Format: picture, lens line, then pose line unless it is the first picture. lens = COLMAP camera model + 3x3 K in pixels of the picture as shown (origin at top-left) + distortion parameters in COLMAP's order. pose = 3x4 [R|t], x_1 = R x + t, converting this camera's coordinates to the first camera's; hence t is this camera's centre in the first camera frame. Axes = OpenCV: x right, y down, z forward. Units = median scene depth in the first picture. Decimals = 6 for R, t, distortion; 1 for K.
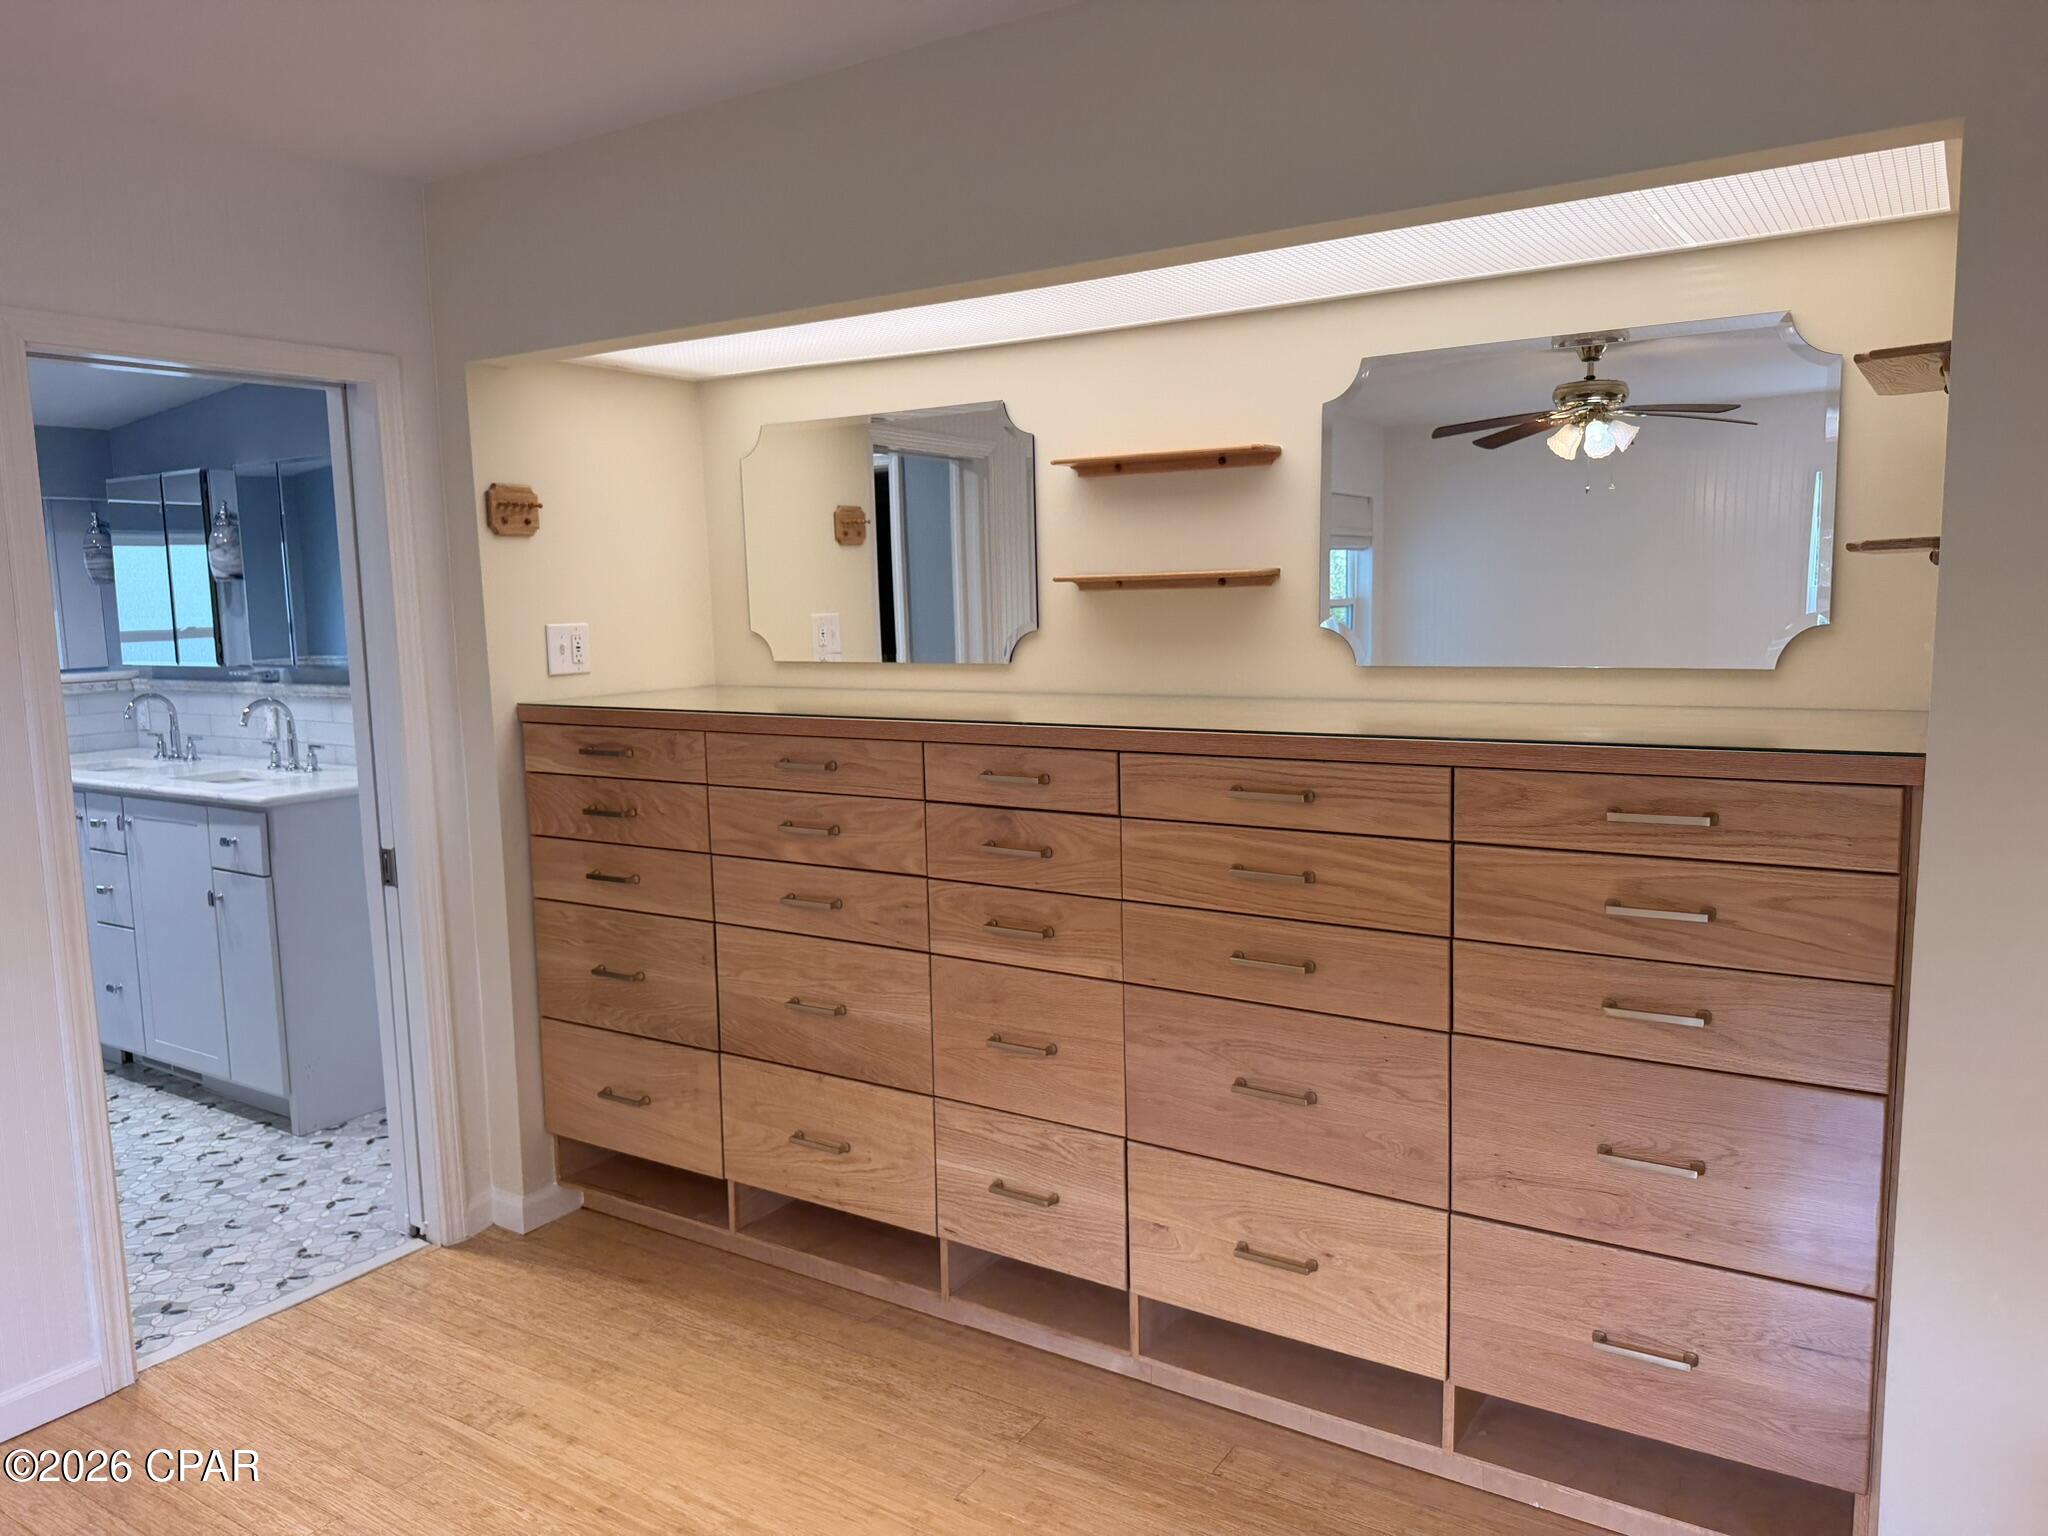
lens RADIAL K [[1431.9, 0, 1037.4], [0, 1431.9, 773.8], [0, 0, 1]] dist [0.095976, -0.140852]
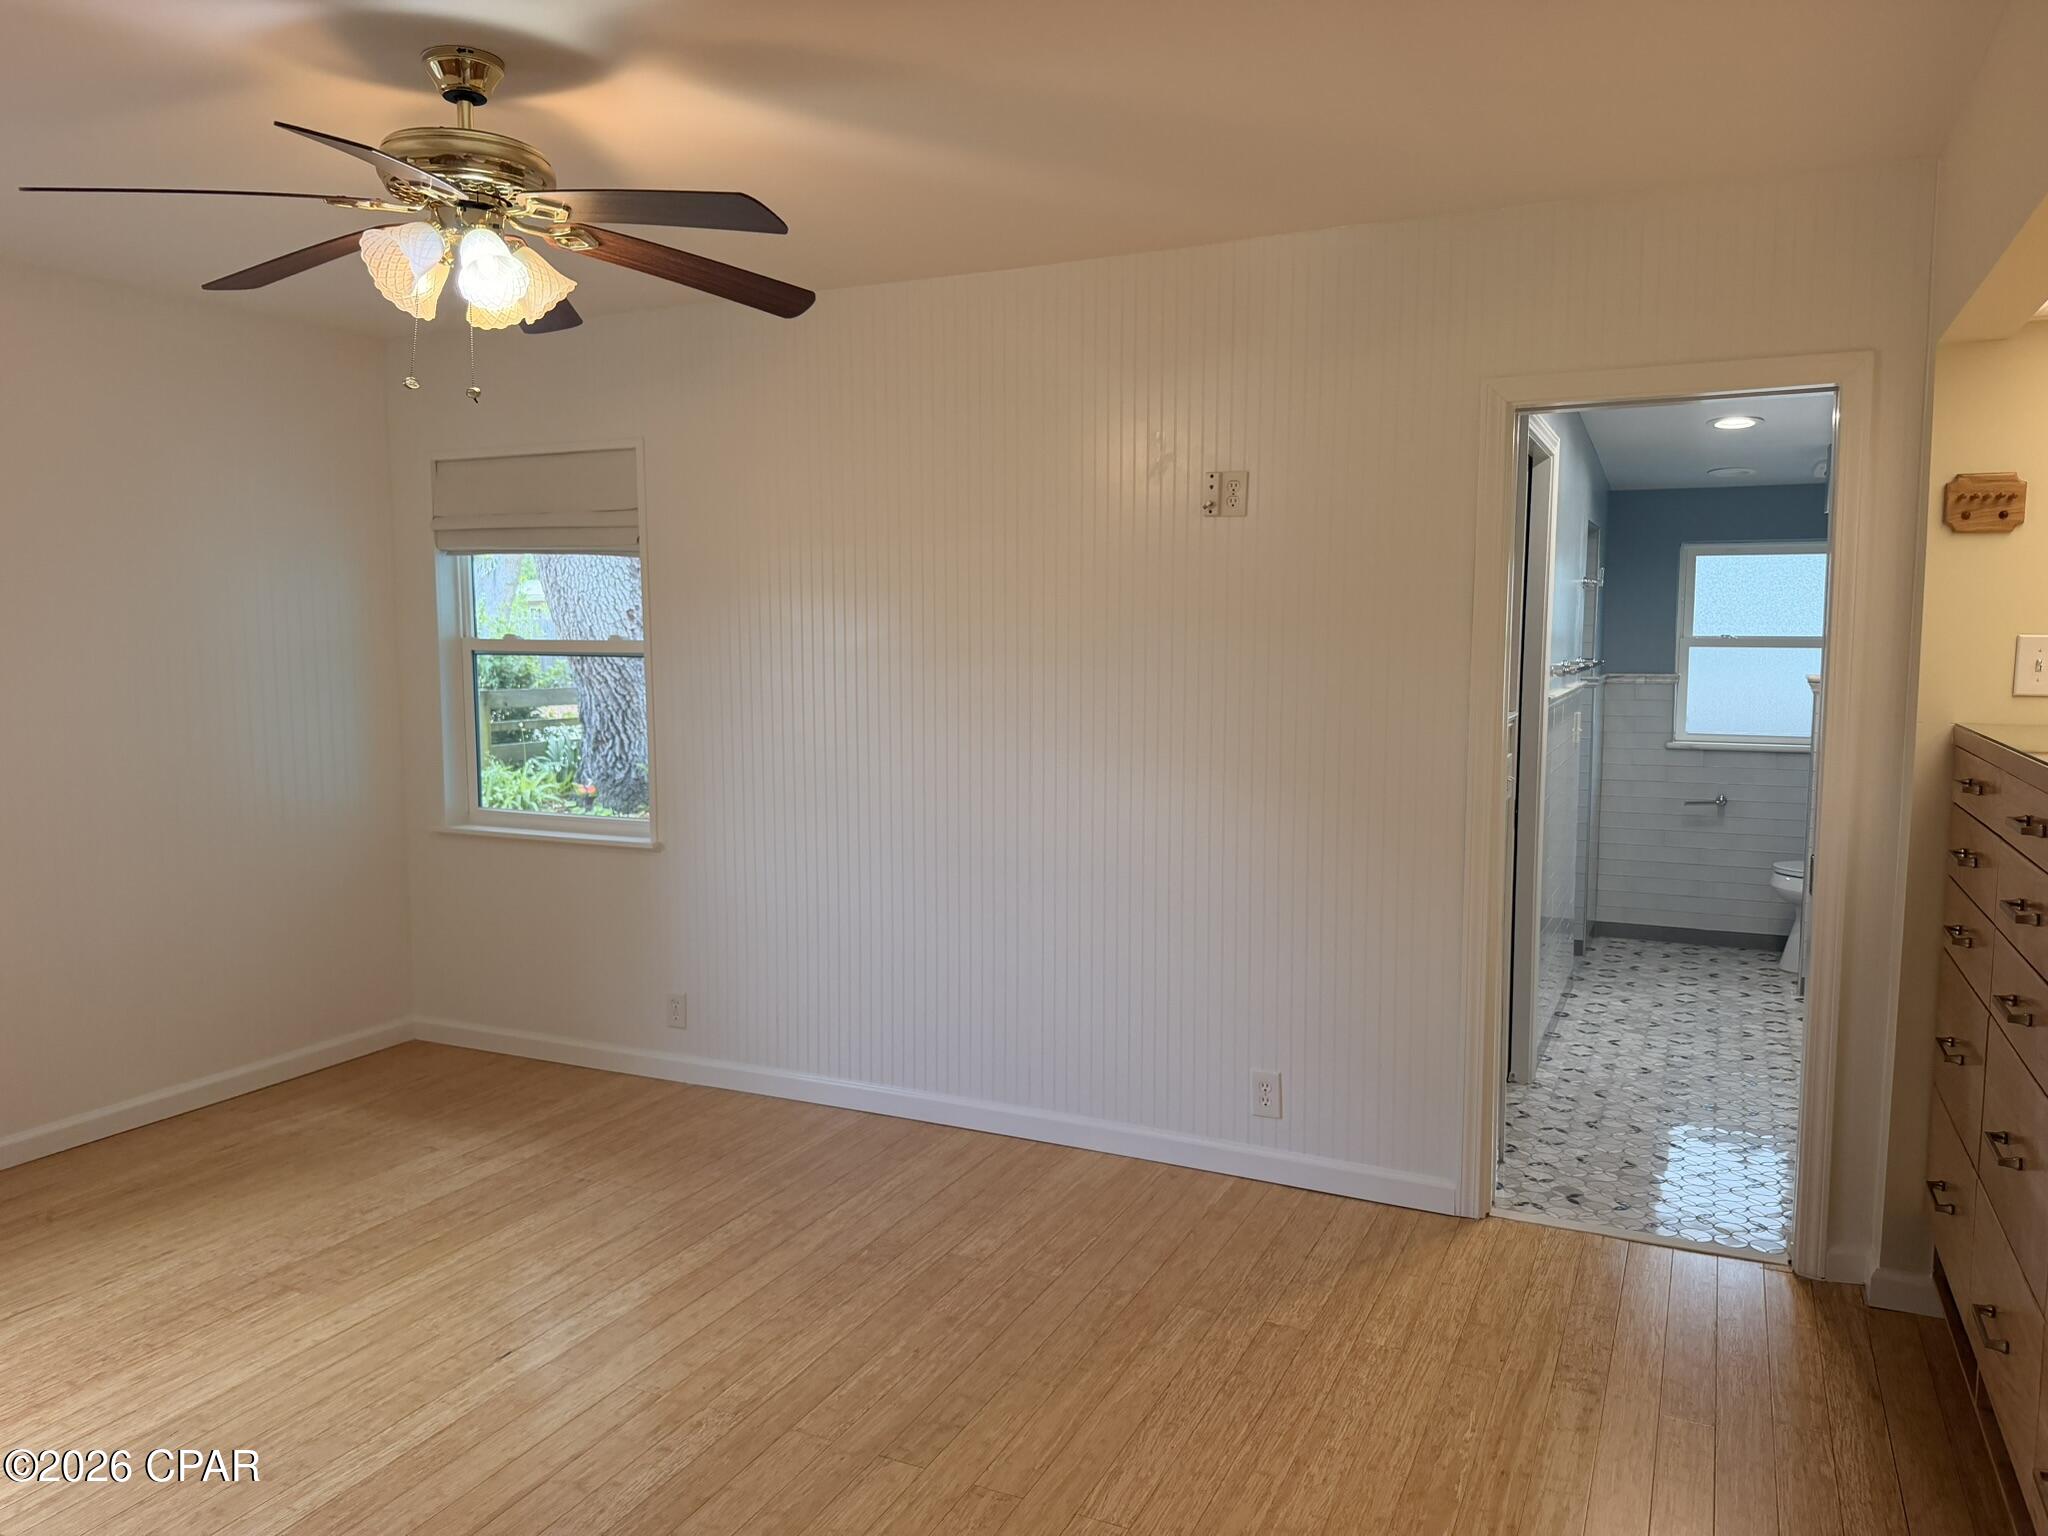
lens RADIAL K [[1453.2, 0, 1024.0], [0, 1453.2, 768.0], [0, 0, 1]] dist [0.010840, -0.007940]
pose [[0.123024, 0.119294, -0.985208, 0.442816], [-0.130394, 0.986085, 0.103118, -0.039078], [0.983800, 0.115780, 0.136868, 0.324634]]
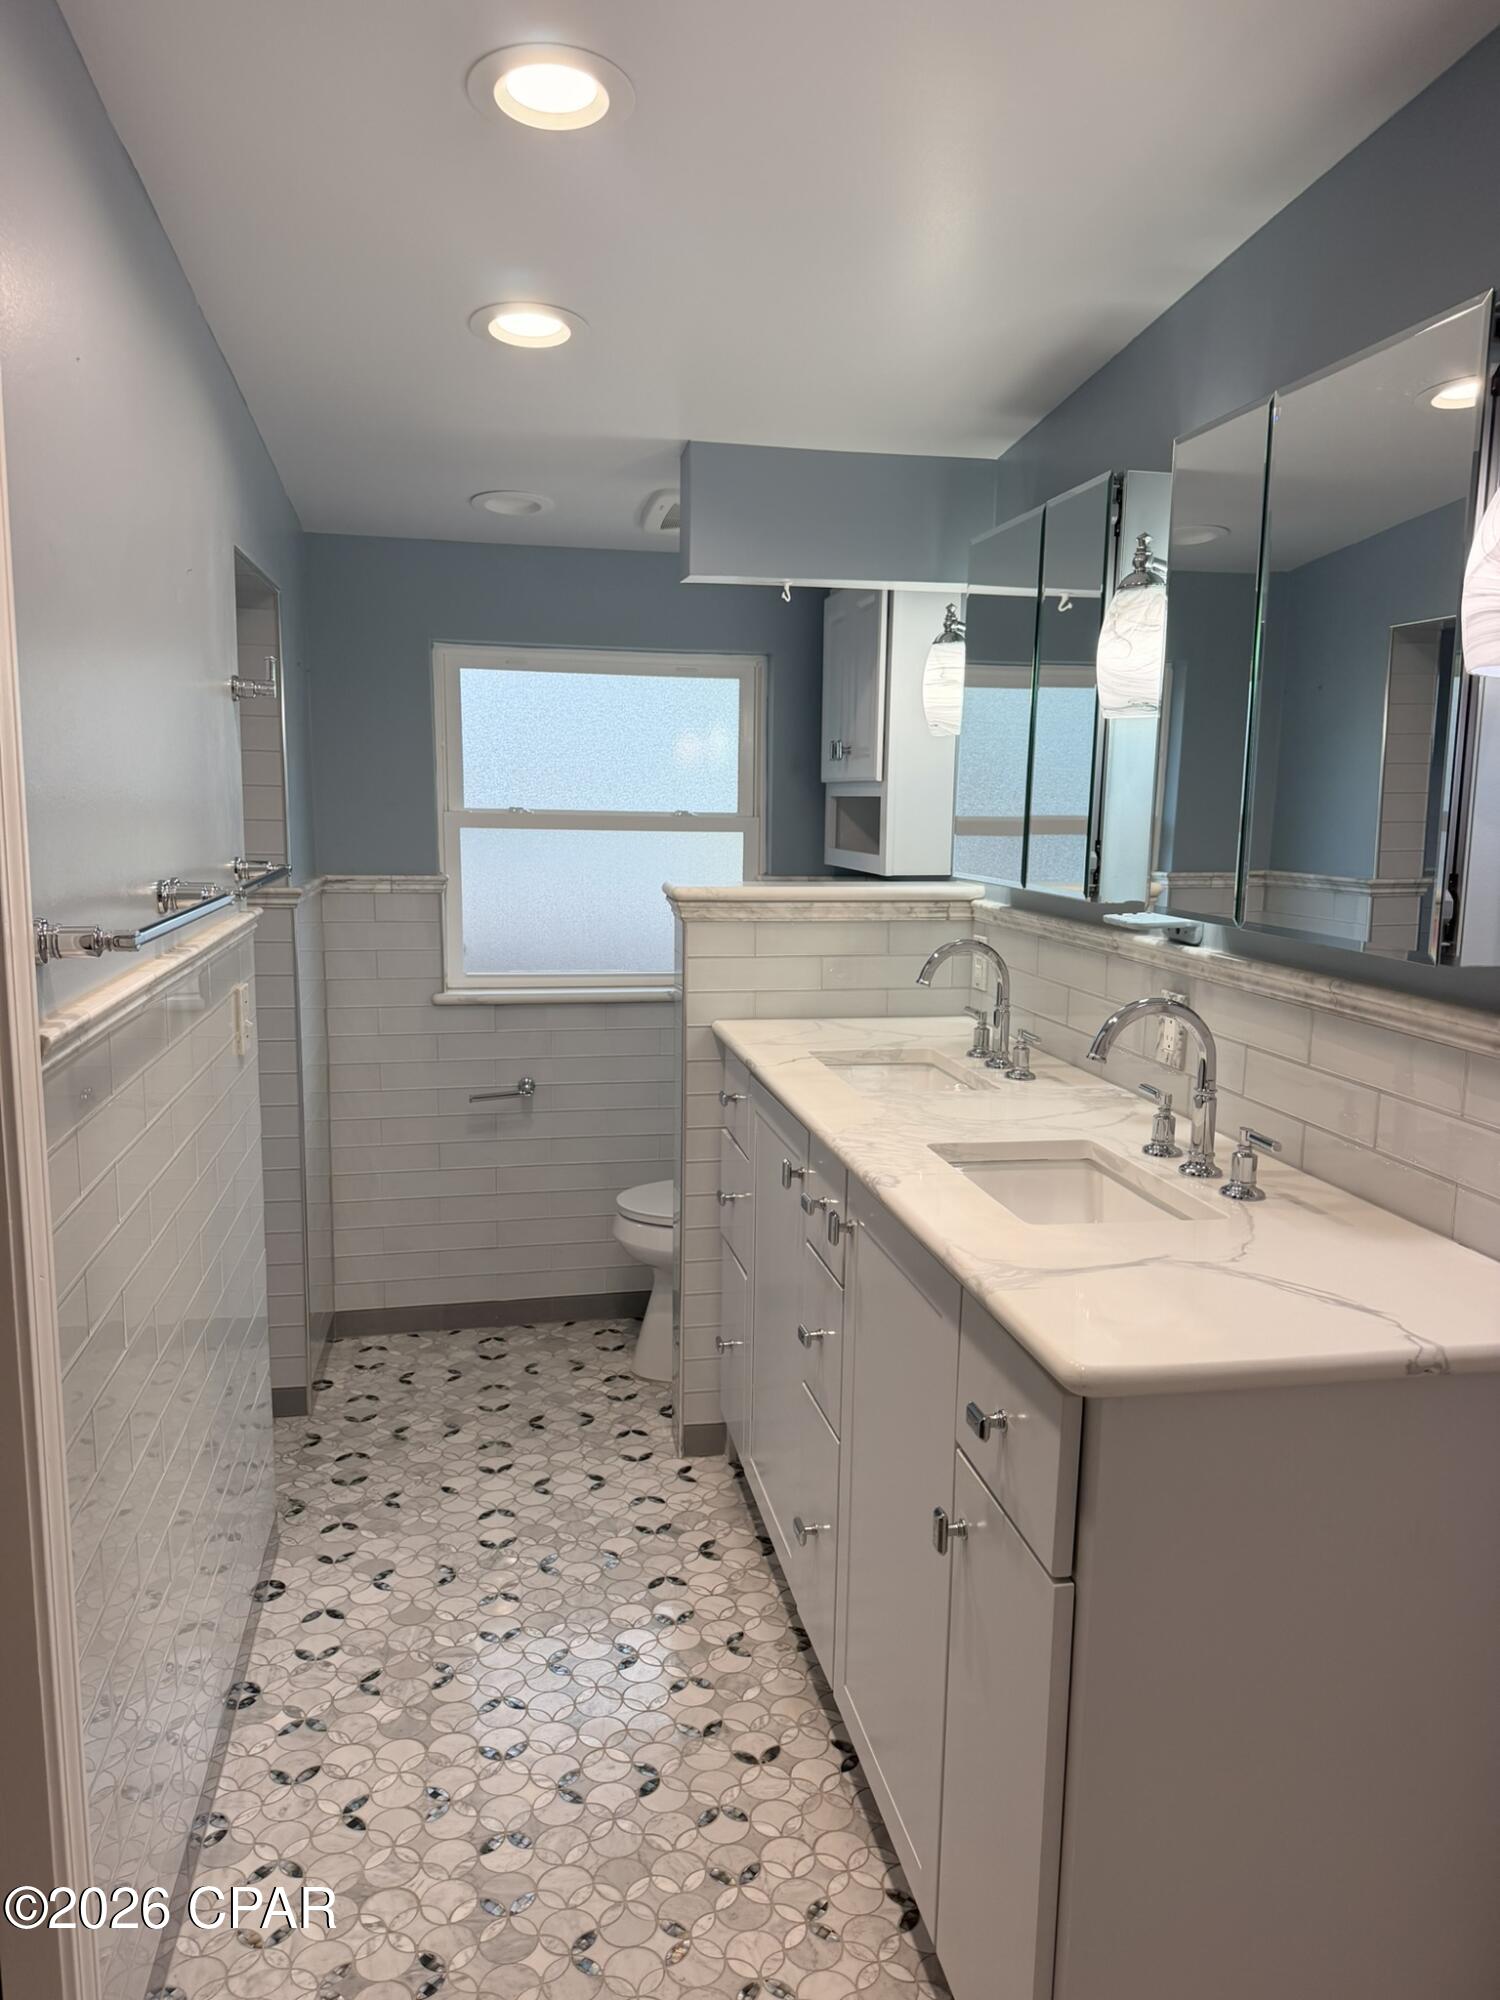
lens RADIAL K [[1398.3, 0, 743.3], [0, 1398.3, 1005.7], [0, 0, 1]] dist [0.095976, -0.140852]
pose [[0.685897, 0.139021, -0.714296, -0.434945], [-0.120760, 0.989717, 0.076666, -0.086856], [0.717609, 0.033673, 0.695632, 0.851193]]
